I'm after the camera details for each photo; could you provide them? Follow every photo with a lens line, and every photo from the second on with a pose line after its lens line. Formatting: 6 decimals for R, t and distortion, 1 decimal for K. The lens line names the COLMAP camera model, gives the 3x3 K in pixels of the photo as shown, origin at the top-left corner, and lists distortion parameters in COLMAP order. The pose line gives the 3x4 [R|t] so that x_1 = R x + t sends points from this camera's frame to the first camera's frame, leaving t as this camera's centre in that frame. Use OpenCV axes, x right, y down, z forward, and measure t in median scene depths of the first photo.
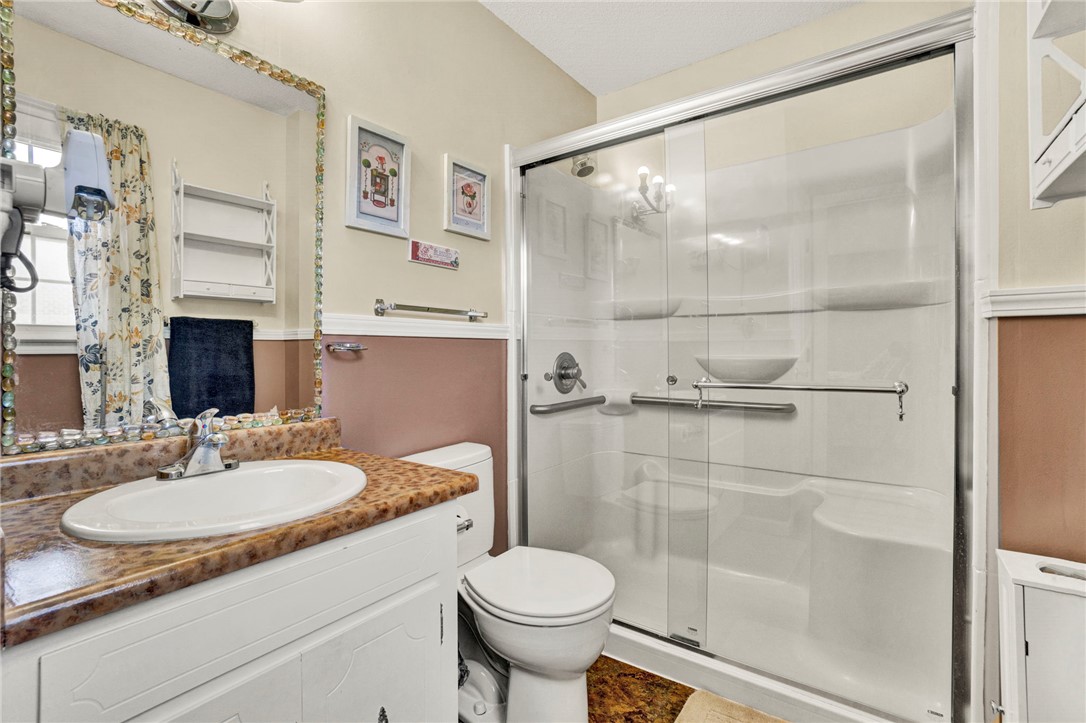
lens RADIAL K [[503.1, 0, 542.0], [0, 503.1, 345.2], [0, 0, 1]] dist [-0.040199, 0.001303]
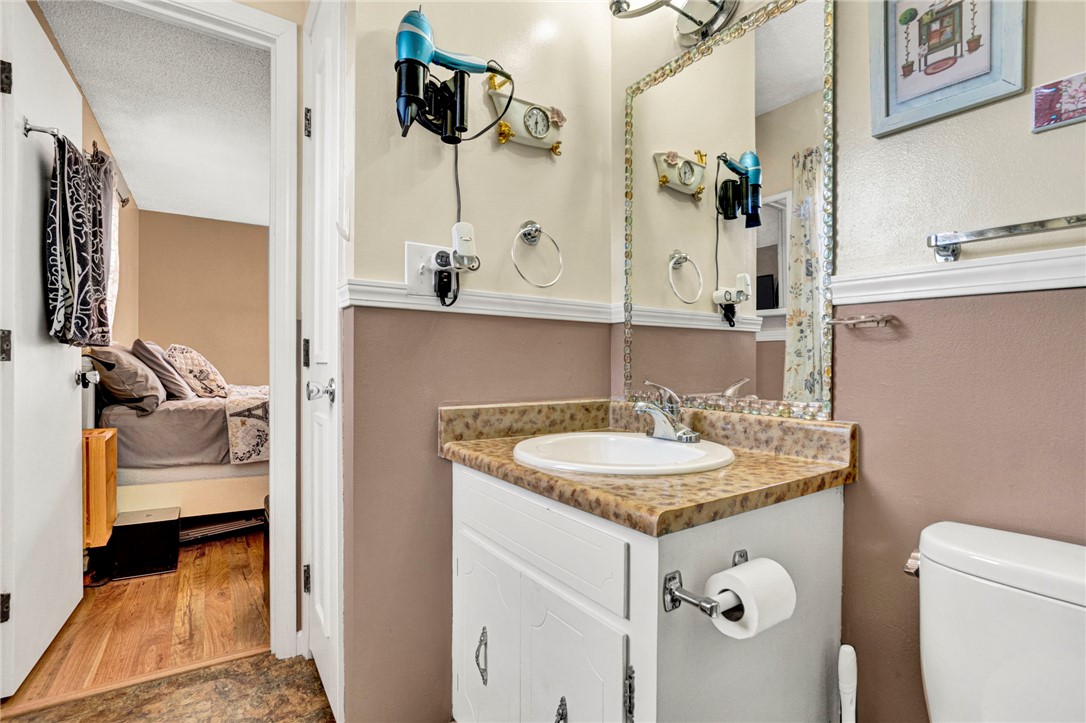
lens RADIAL K [[502.9, 0, 543.1], [0, 502.9, 369.1], [0, 0, 1]] dist [-0.043755, 0.011804]
pose [[-0.305441, 0.023151, -0.951930, 0.393460], [0.006716, 0.999732, 0.022159, 0.053489], [0.952187, 0.000375, -0.305514, 0.834202]]
